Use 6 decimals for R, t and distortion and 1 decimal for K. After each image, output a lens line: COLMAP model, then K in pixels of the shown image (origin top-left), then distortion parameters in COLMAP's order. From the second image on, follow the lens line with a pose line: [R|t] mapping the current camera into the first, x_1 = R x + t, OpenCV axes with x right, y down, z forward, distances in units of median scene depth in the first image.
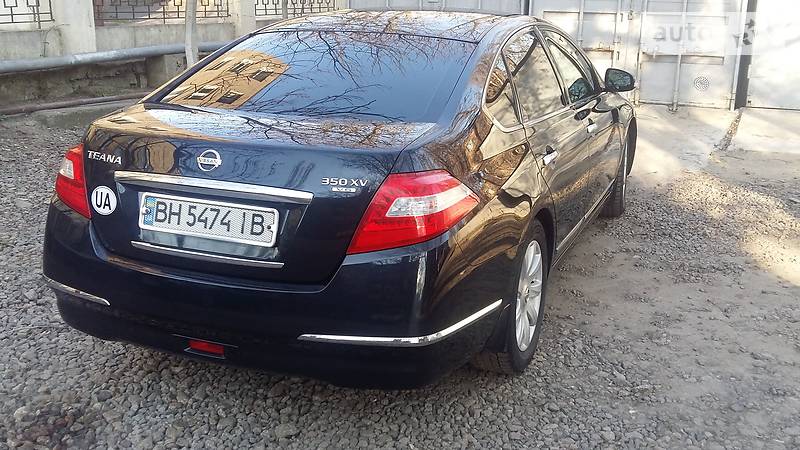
lens RADIAL K [[851.1, 0, 401.1], [0, 851.1, 247.3], [0, 0, 1]] dist [0.010135, 0.003947]
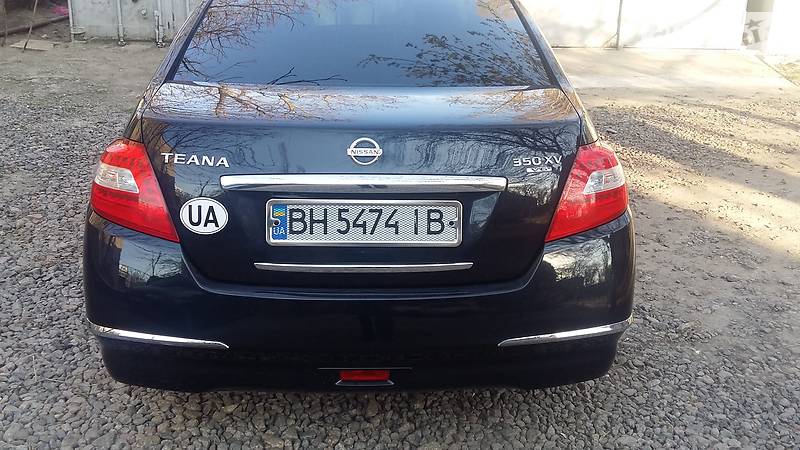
lens RADIAL K [[860.9, 0, 400.0], [0, 860.9, 225.0], [0, 0, 1]] dist [0.004366, -0.013344]
pose [[0.901273, -0.132618, 0.412455, -0.528731], [0.116241, 0.991113, 0.064673, -0.079168], [-0.417366, -0.010344, 0.908679, 0.228955]]
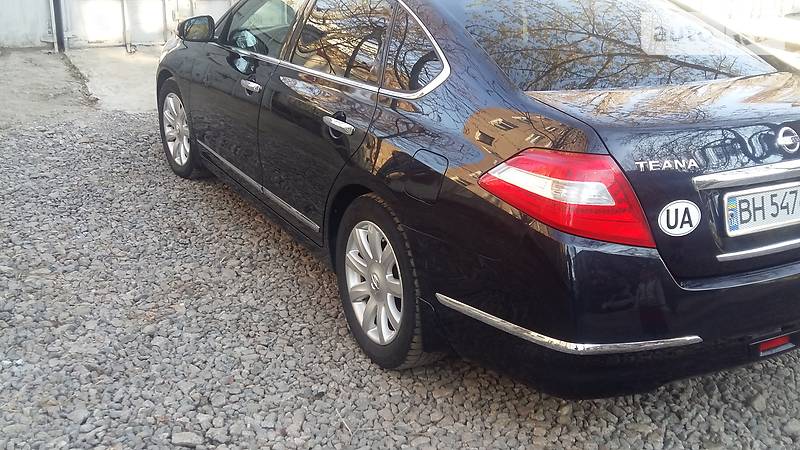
lens RADIAL K [[860.9, 0, 400.0], [0, 860.9, 225.0], [0, 0, 1]] dist [0.004366, -0.013344]
pose [[0.632854, -0.260501, 0.729133, -1.132783], [0.205385, 0.964447, 0.166308, -0.242470], [-0.746534, 0.044505, 0.663857, 0.688103]]
